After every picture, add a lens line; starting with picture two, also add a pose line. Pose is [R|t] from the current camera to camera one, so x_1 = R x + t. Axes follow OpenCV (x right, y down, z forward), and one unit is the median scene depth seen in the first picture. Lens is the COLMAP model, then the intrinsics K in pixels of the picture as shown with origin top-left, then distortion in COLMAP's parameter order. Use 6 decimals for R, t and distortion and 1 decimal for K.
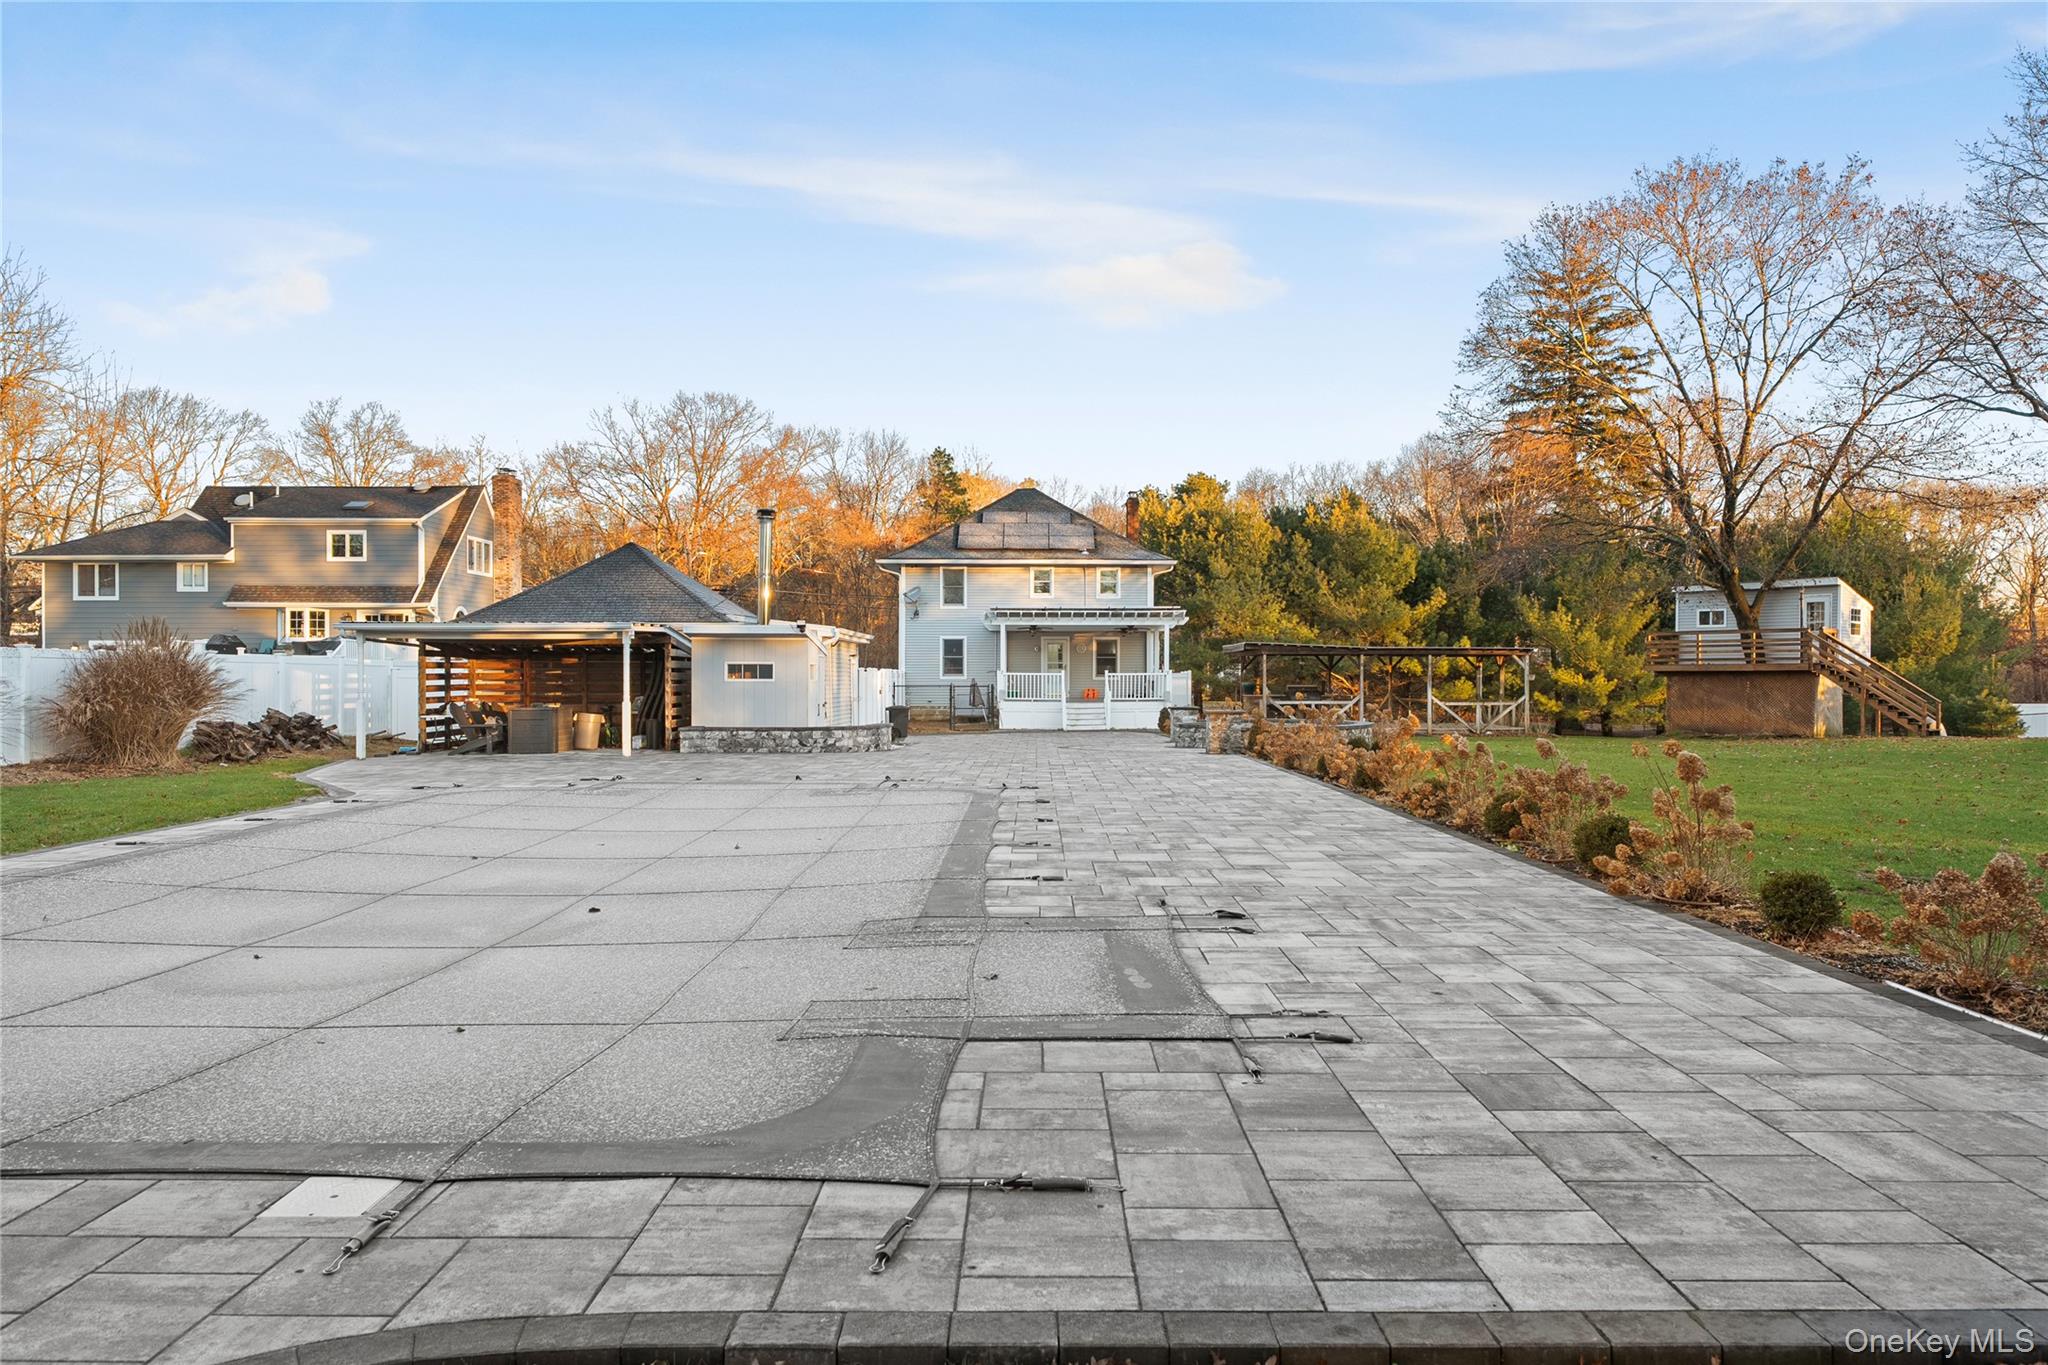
lens RADIAL K [[1361.8, 0, 1024.0], [0, 1361.8, 682.5], [0, 0, 1]] dist [-0.001242, -0.001000]
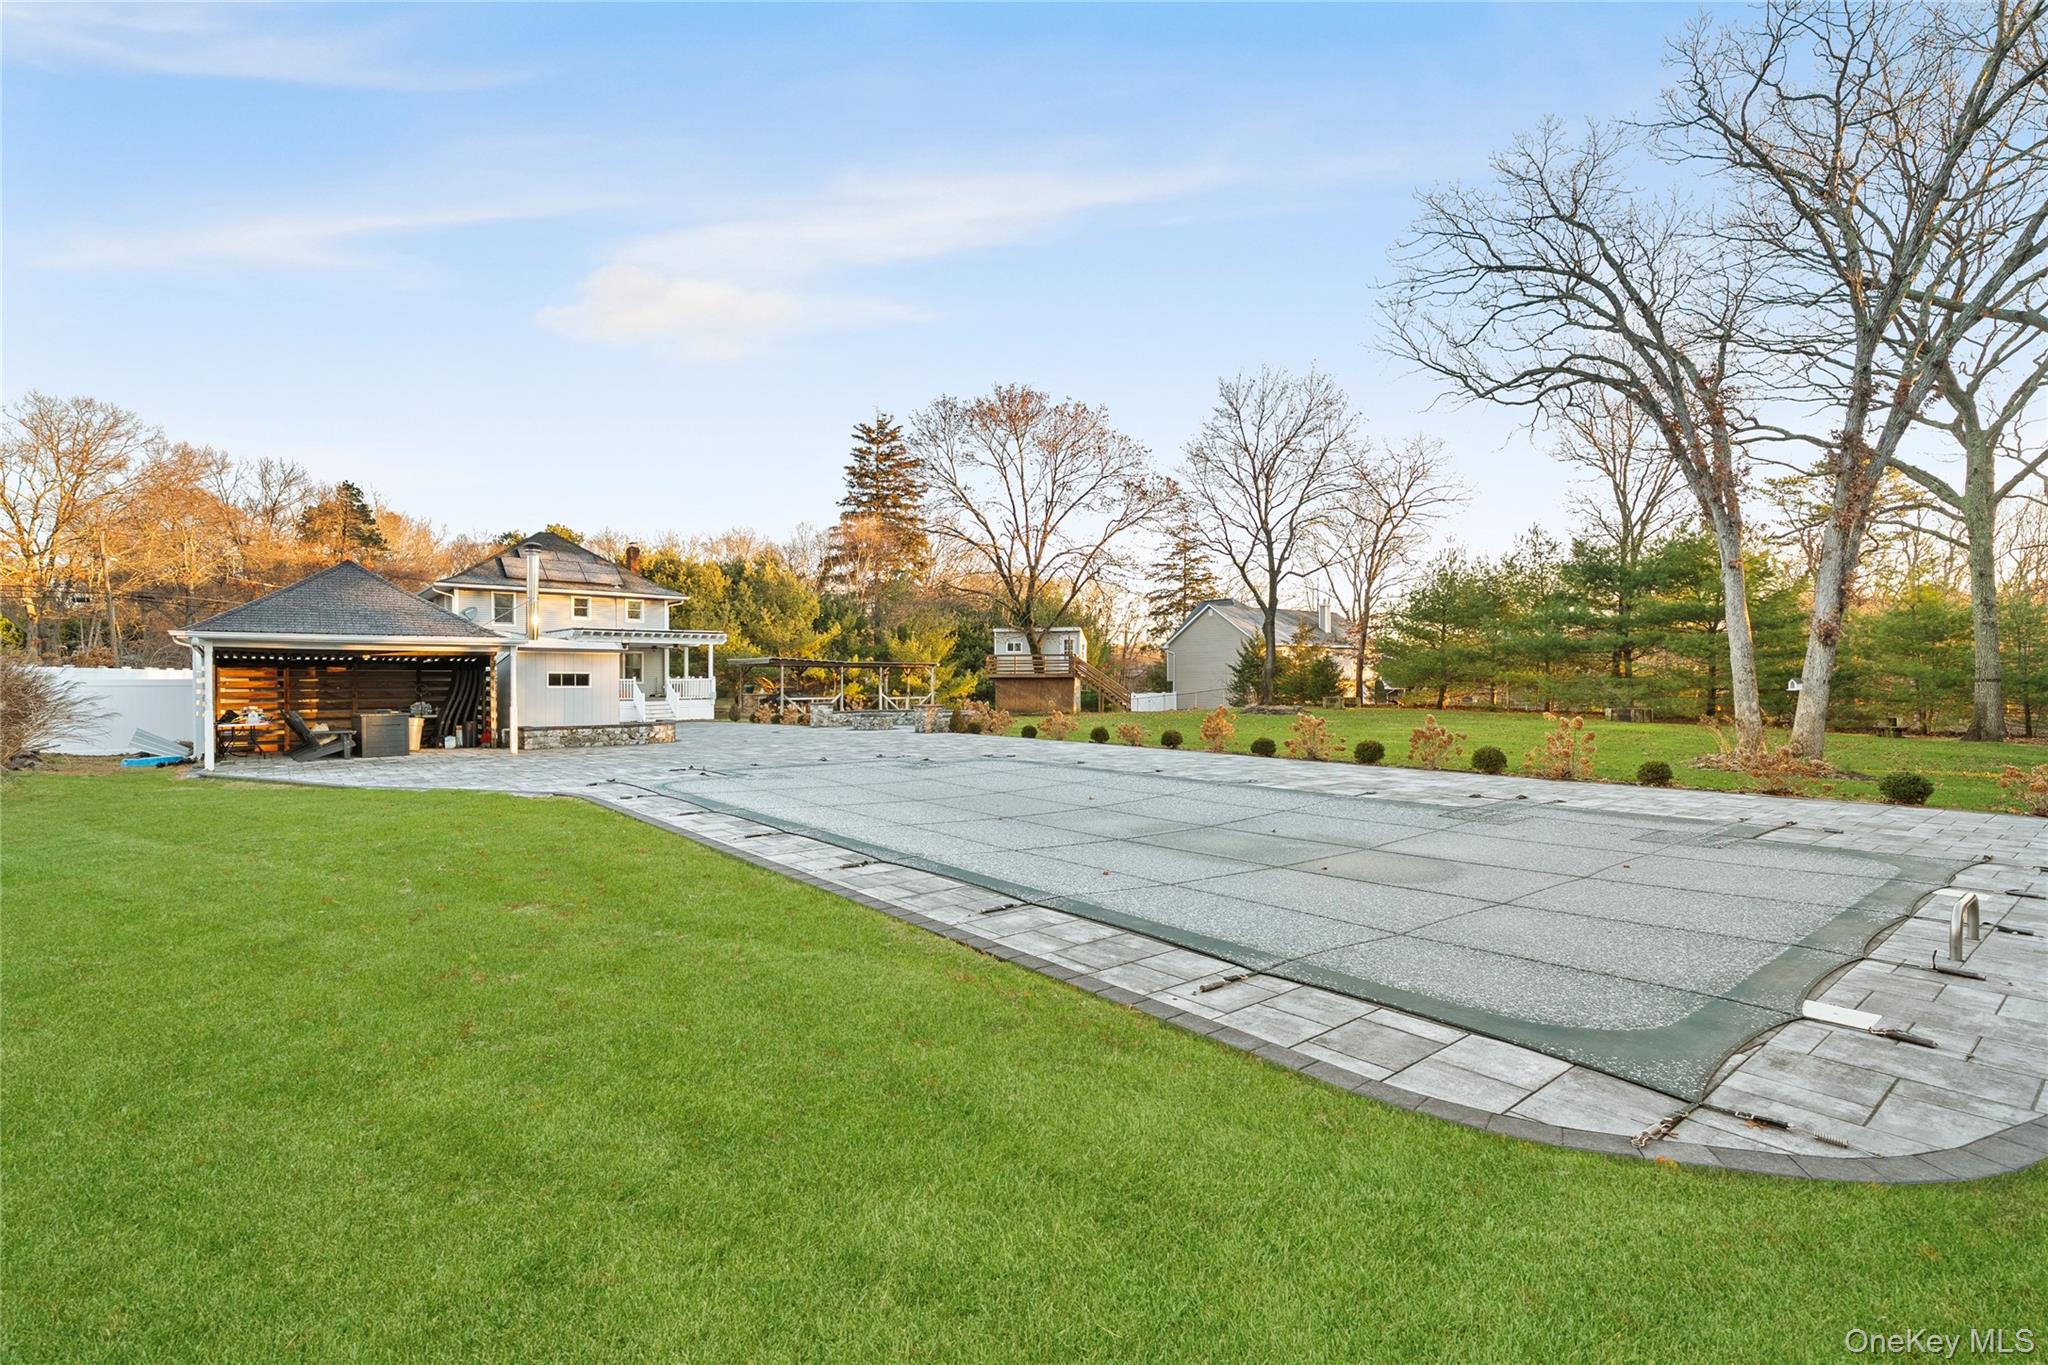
lens RADIAL K [[929.4, 0, 1024.0], [0, 929.4, 682.5], [0, 0, 1]] dist [0.001253, -0.000345]
pose [[0.778519, -0.003719, 0.627610, -0.214684], [0.003469, 0.999993, 0.001624, -0.003113], [-0.627611, 0.000913, 0.778526, 0.052626]]
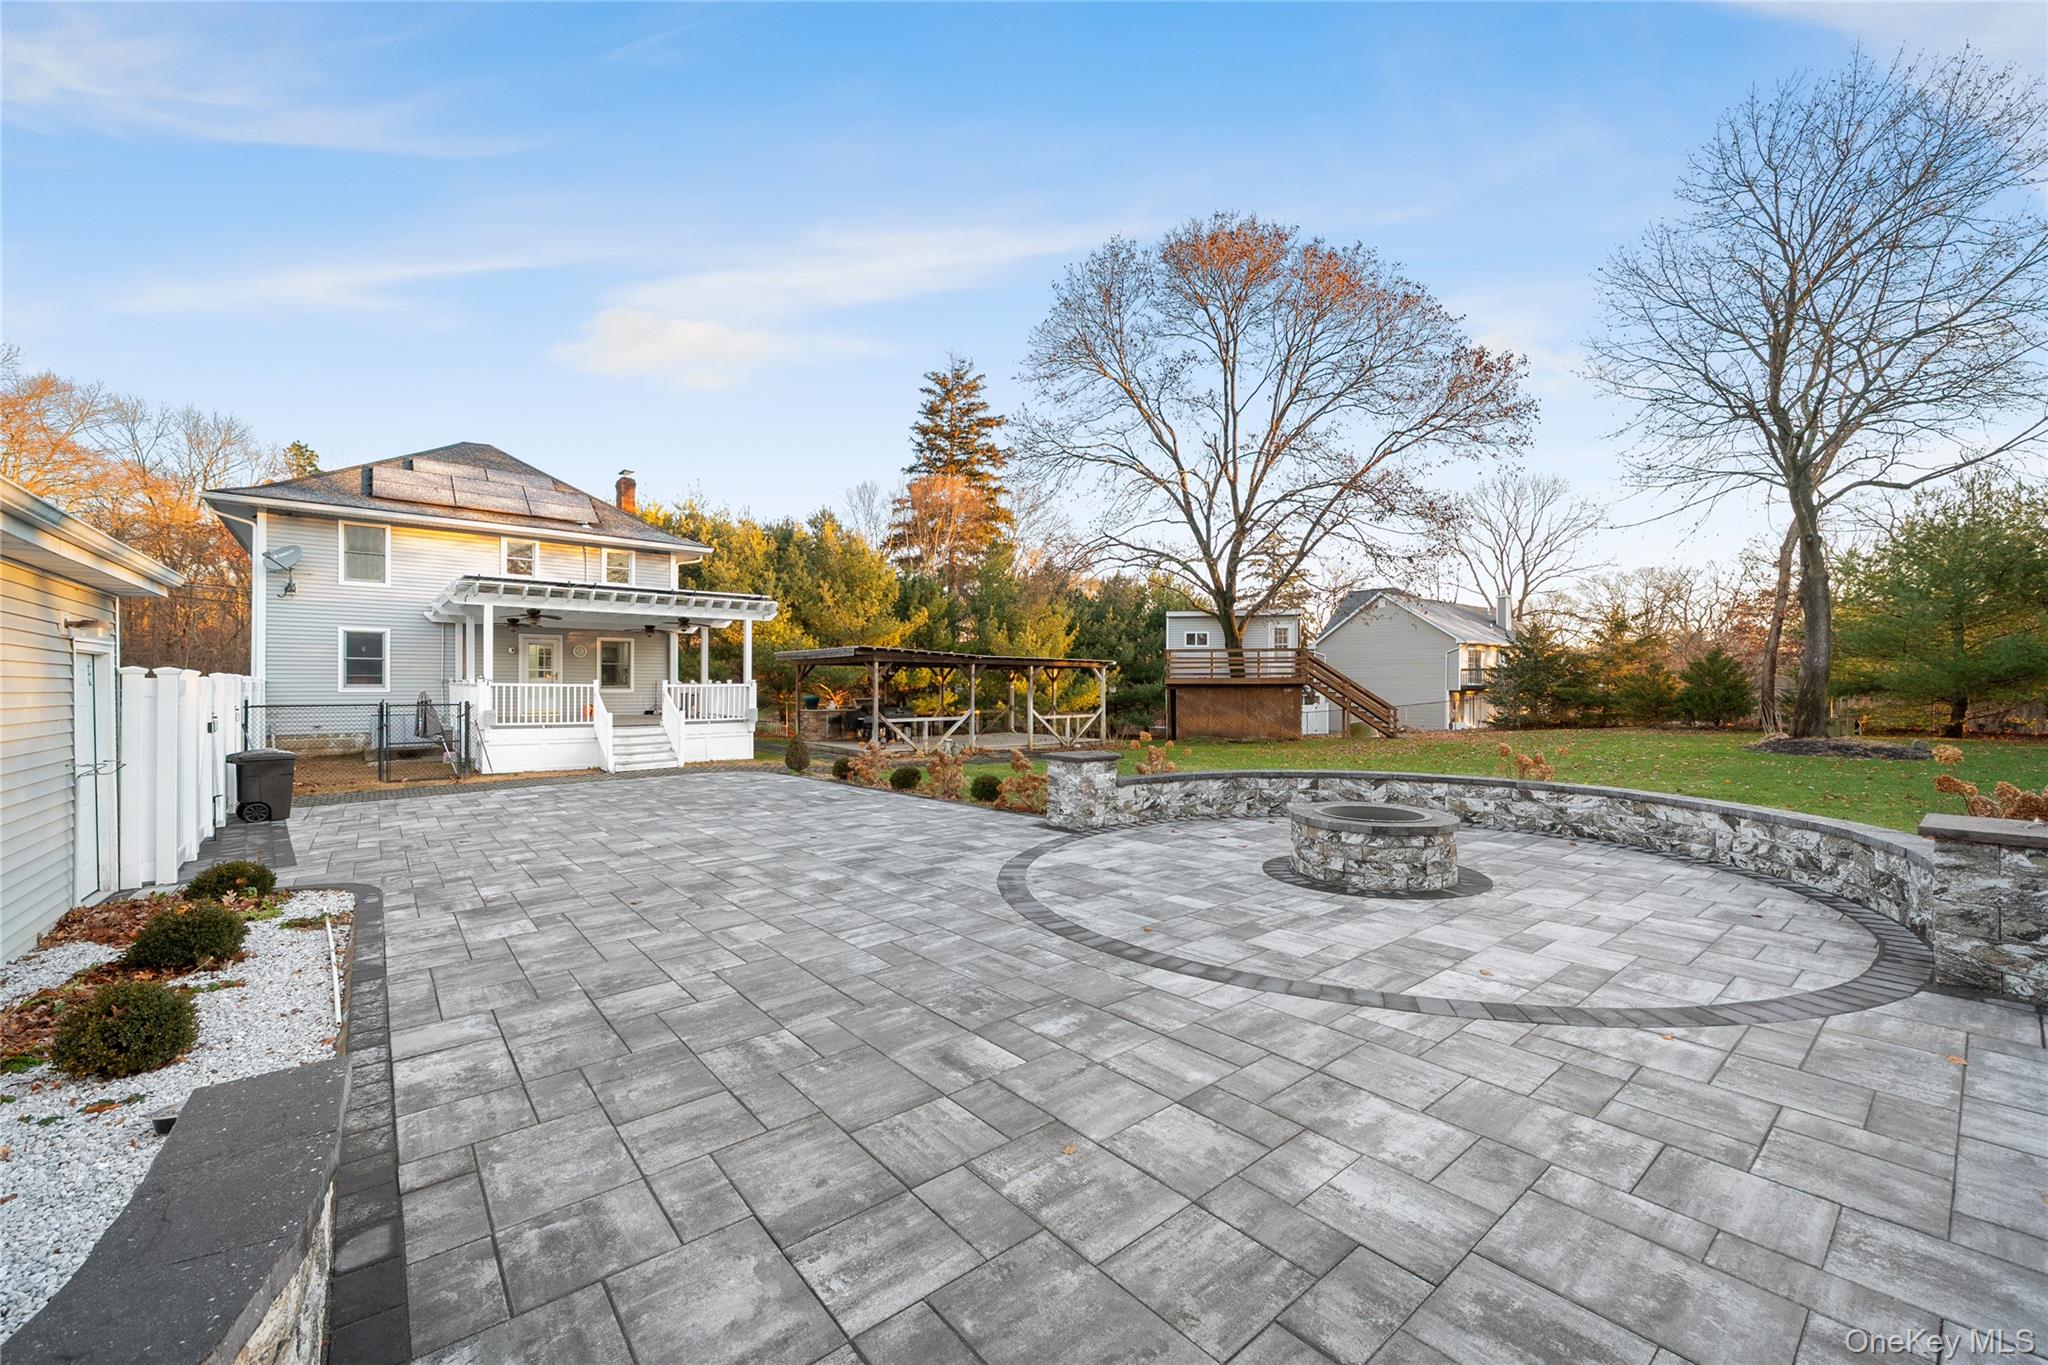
lens RADIAL K [[802.0, 0, 1022.5], [0, 802.0, 684.3], [0, 0, 1]] dist [-0.000299, 0.000213]
pose [[0.773797, 0.002413, 0.633429, -0.050865], [0.001374, 0.999984, -0.005489, -0.003704], [-0.633432, 0.005118, 0.773781, 0.499547]]
